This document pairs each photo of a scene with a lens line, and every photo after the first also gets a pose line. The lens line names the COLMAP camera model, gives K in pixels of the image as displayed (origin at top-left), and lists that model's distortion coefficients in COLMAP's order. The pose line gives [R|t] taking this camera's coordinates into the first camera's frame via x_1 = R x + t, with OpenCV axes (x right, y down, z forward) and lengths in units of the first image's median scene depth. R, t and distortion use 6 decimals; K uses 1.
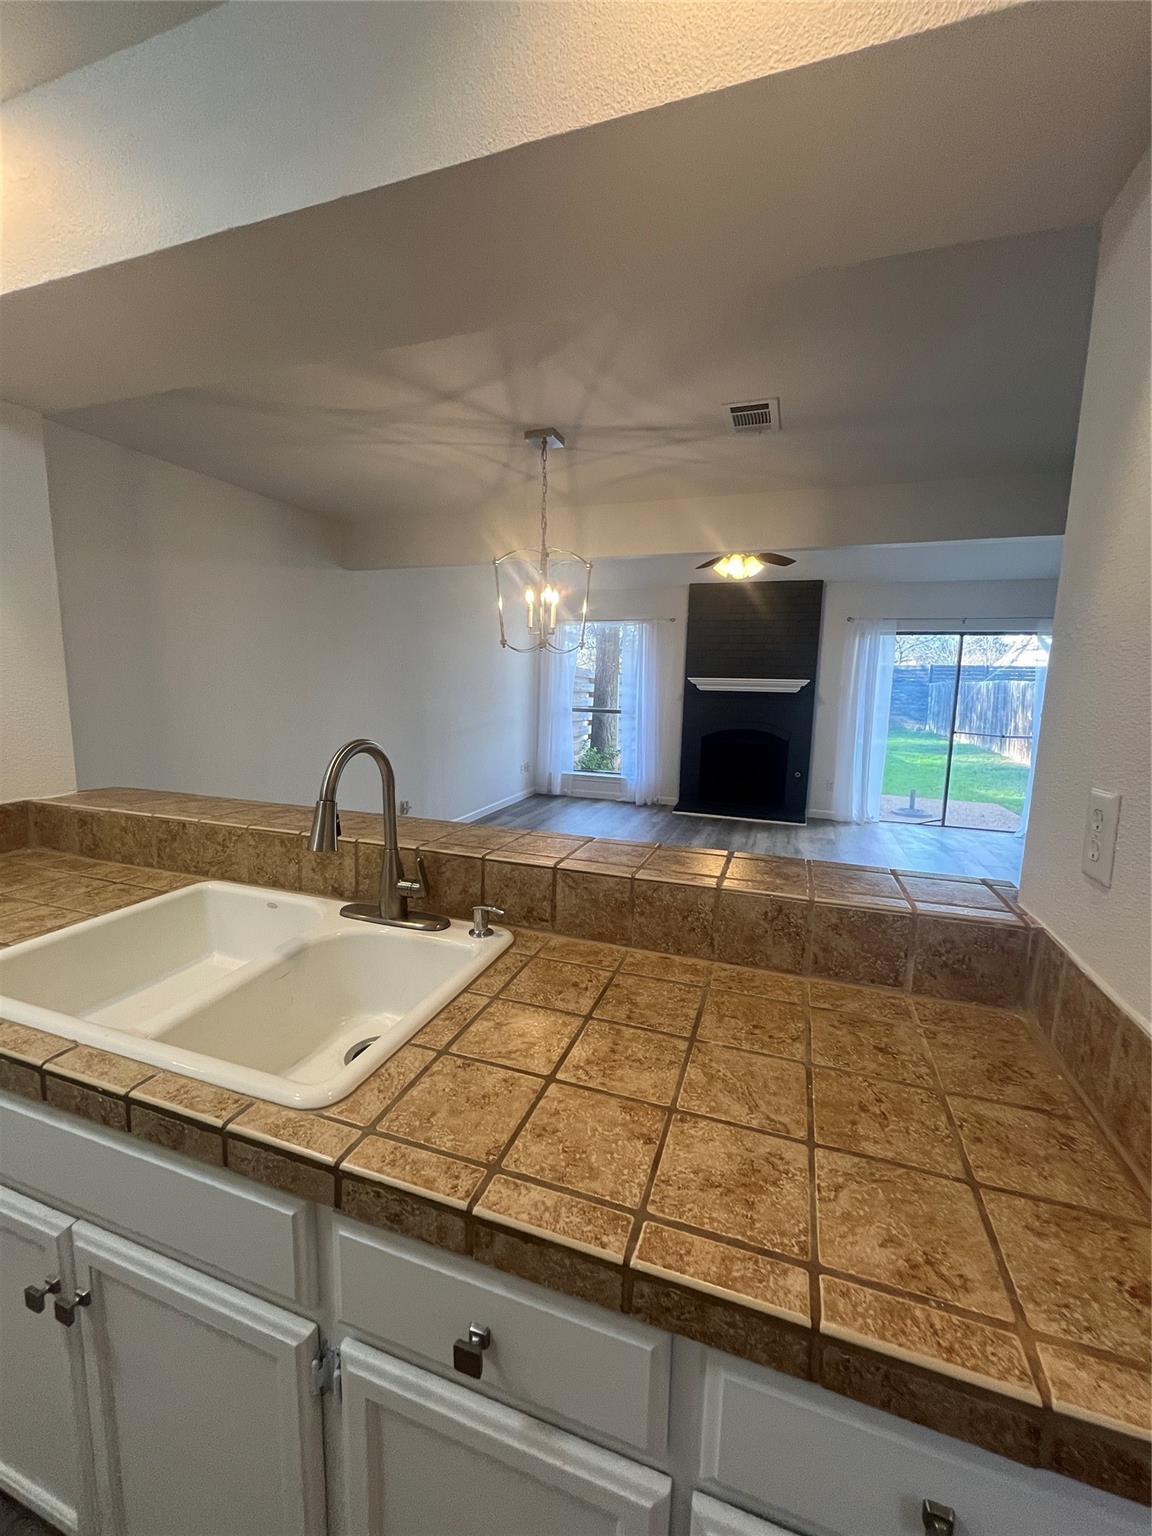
lens RADIAL K [[619.5, 0, 577.5], [0, 619.5, 765.7], [0, 0, 1]] dist [-0.001734, 0.000460]
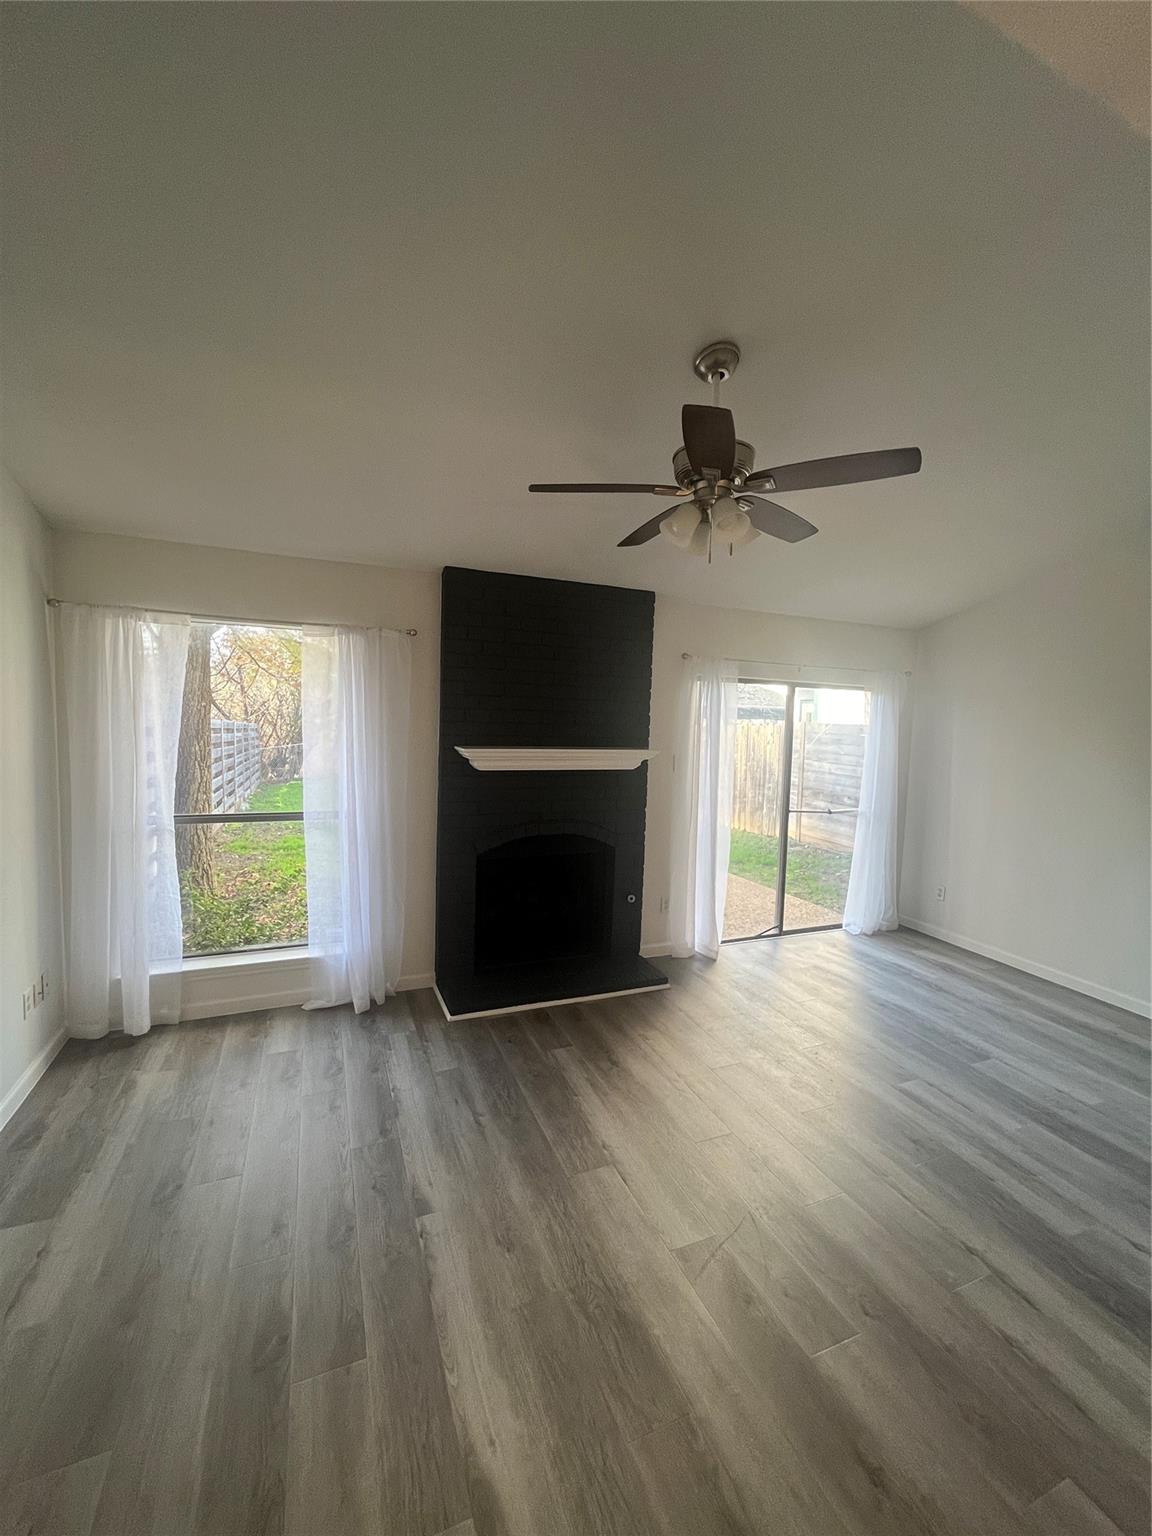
lens RADIAL K [[619.5, 0, 569.3], [0, 619.5, 766.9], [0, 0, 1]] dist [-0.001734, 0.000460]
pose [[0.747421, -0.053008, 0.662232, -0.325760], [0.078819, 0.996847, -0.009167, -0.404510], [-0.659658, 0.059048, 0.749243, 1.966216]]
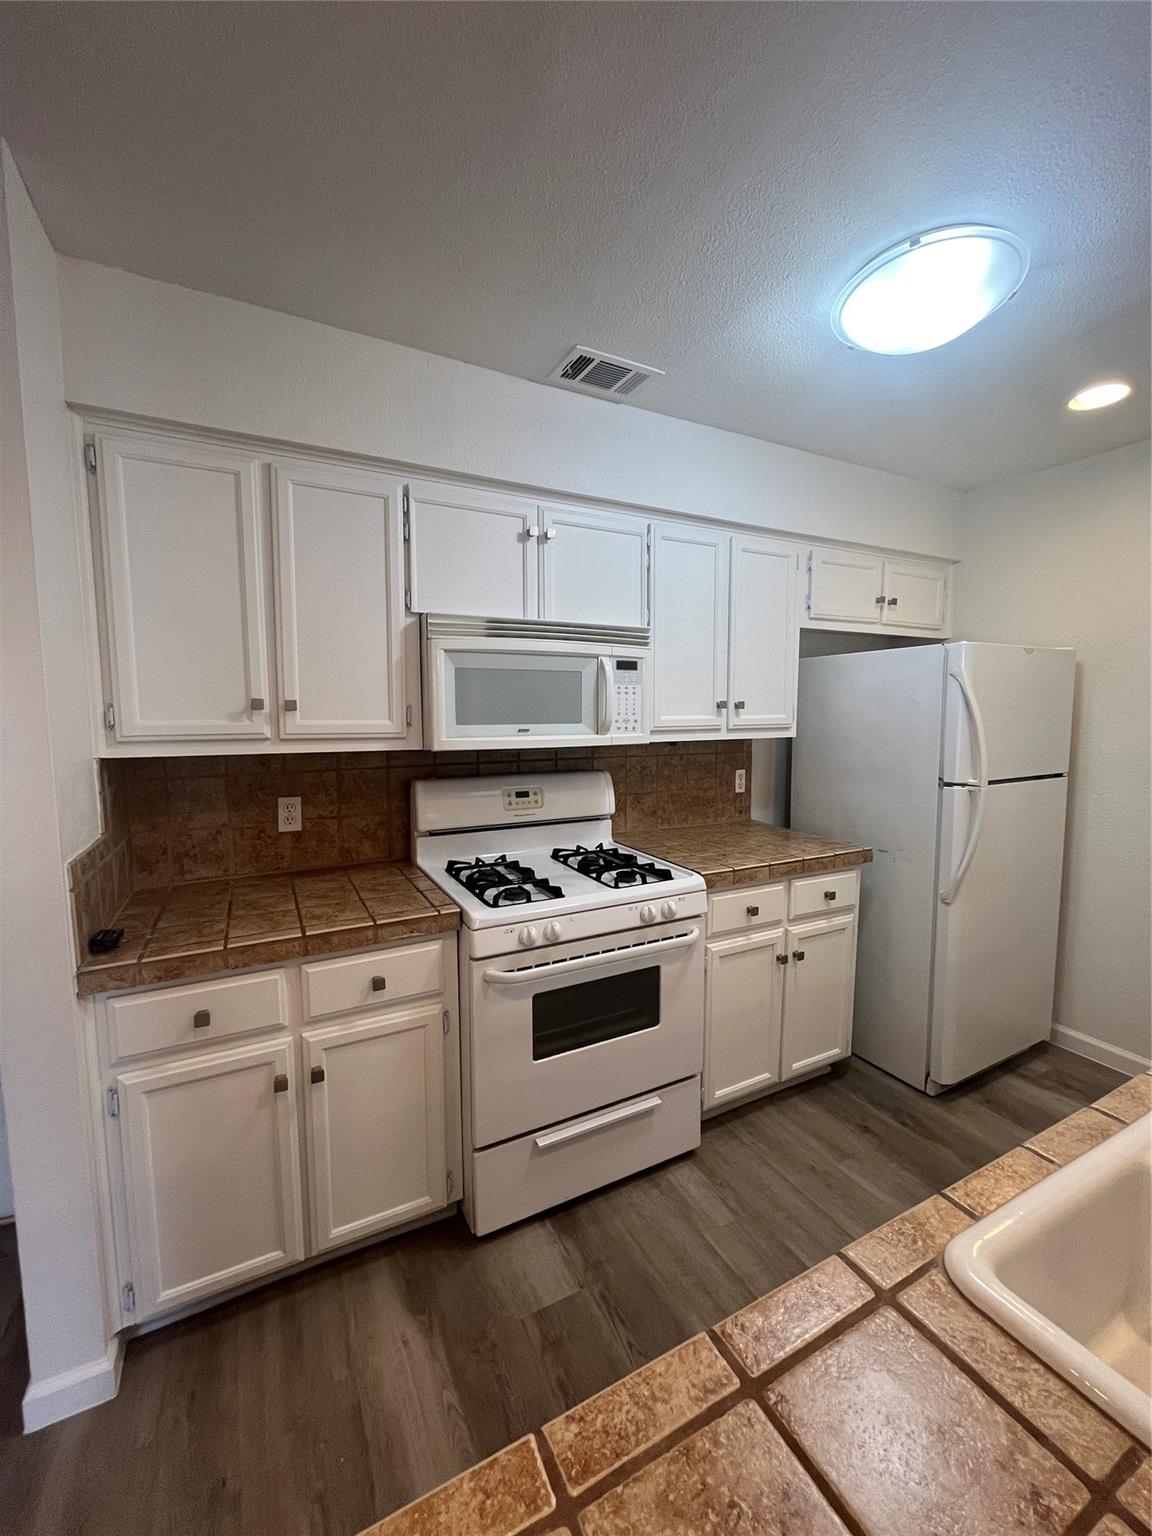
lens RADIAL K [[619.5, 0, 574.4], [0, 619.5, 767.8], [0, 0, 1]] dist [-0.001734, 0.000460]
pose [[-0.686189, 0.051976, -0.725564, 0.173239], [-0.110093, 0.978534, 0.174216, -0.058809], [0.719044, 0.199424, -0.665737, 0.411337]]
